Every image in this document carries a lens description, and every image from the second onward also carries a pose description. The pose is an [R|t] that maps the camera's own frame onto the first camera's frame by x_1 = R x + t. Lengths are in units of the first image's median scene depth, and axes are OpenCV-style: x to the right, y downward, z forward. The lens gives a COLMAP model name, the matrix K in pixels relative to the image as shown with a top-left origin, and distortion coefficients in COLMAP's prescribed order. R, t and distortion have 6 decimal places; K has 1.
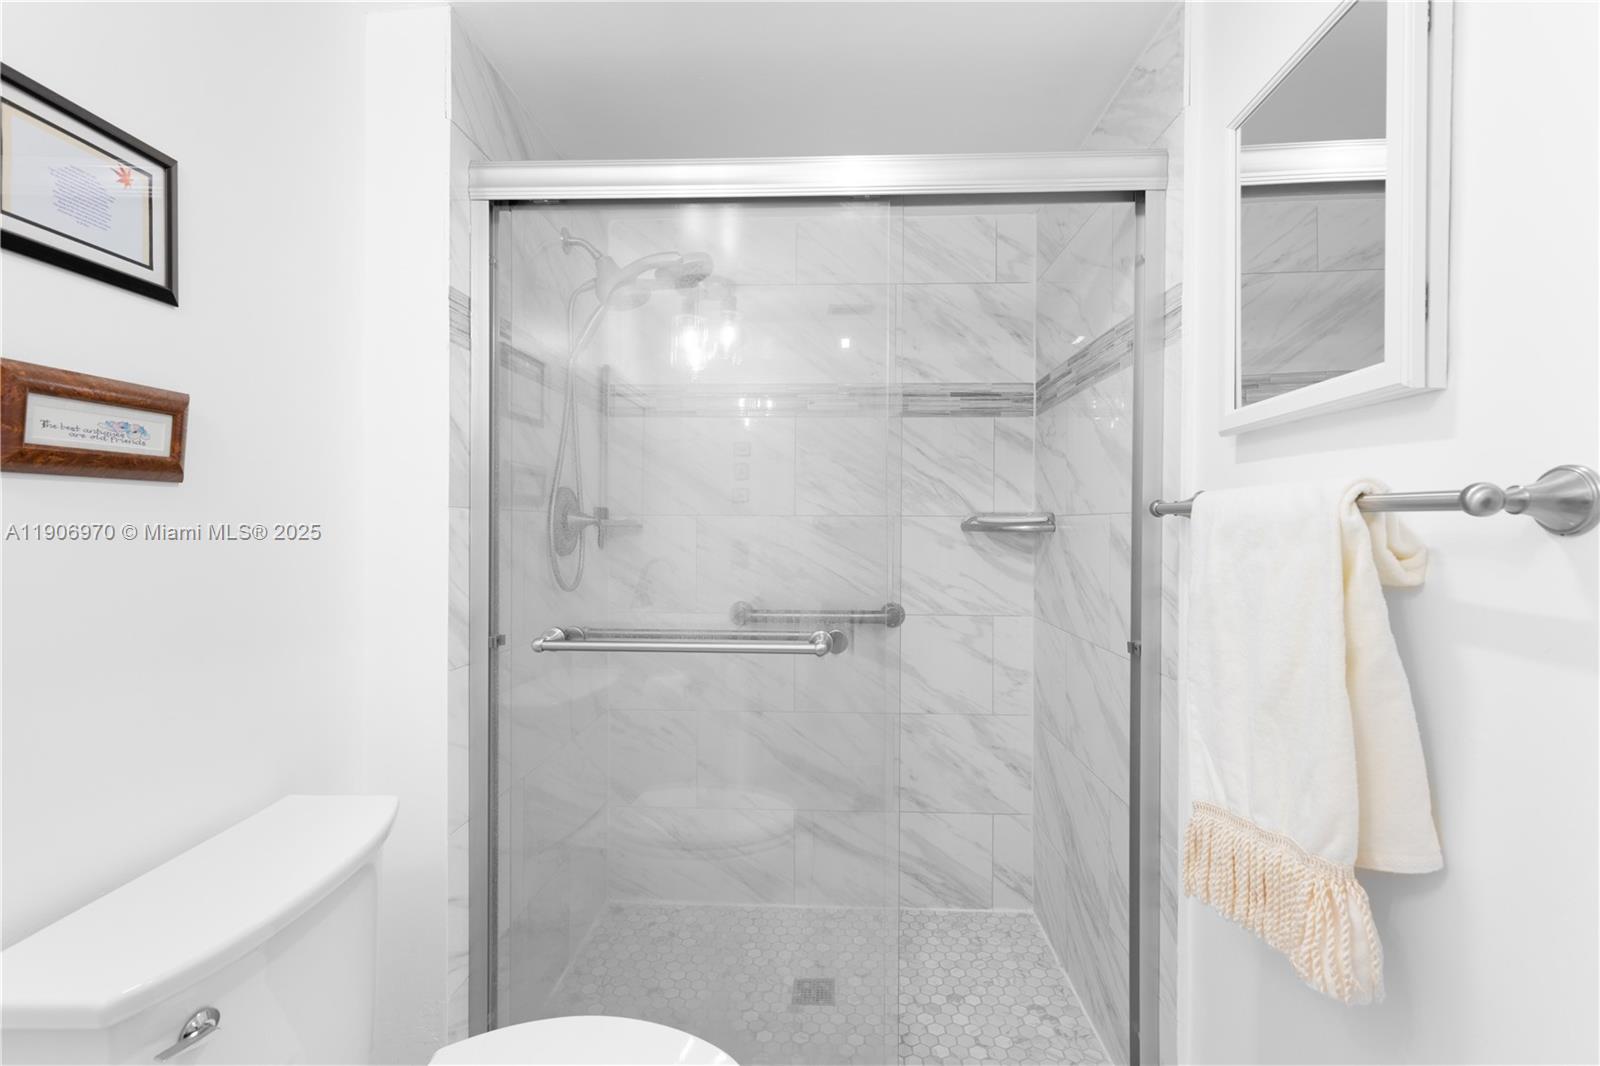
lens RADIAL K [[716.2, 0, 800.0], [0, 716.2, 533.0], [0, 0, 1]] dist [0.001264, -0.000433]
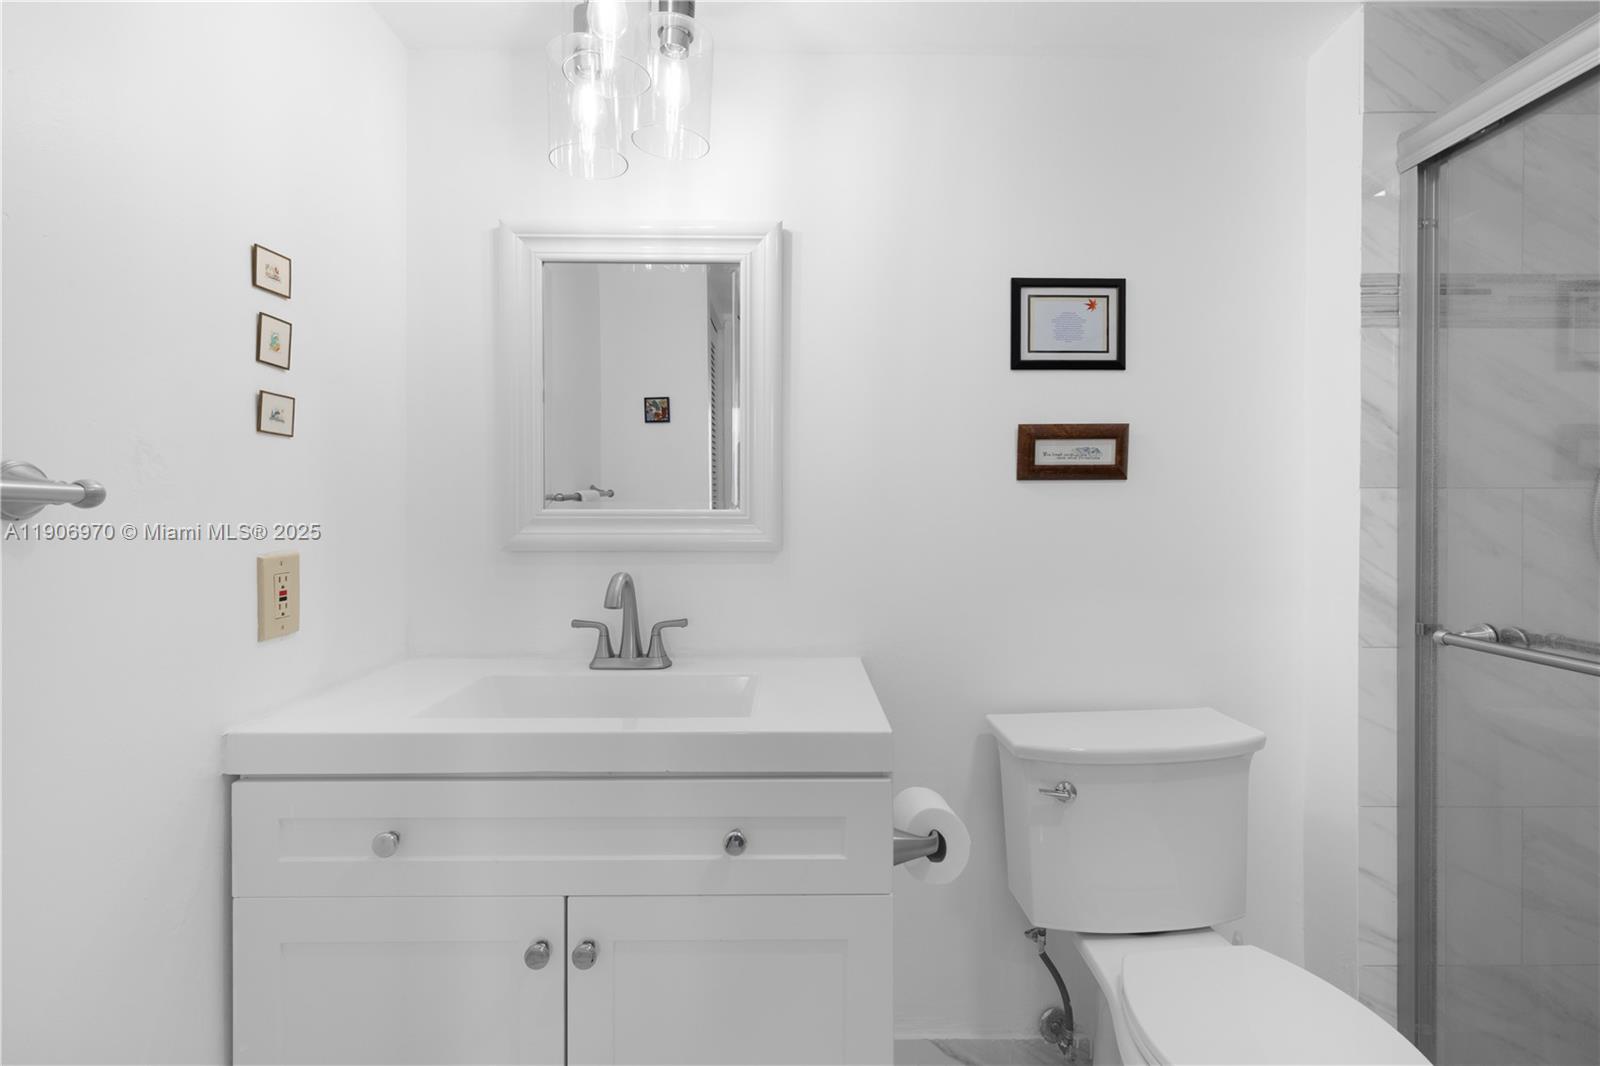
lens RADIAL K [[727.7, 0, 800.7], [0, 727.7, 504.3], [0, 0, 1]] dist [0.000194, -0.000187]
pose [[0.049936, 0.004865, -0.998741, 0.719034], [-0.006375, 0.999969, 0.004553, -0.017274], [0.998732, 0.006140, 0.049965, 0.195875]]
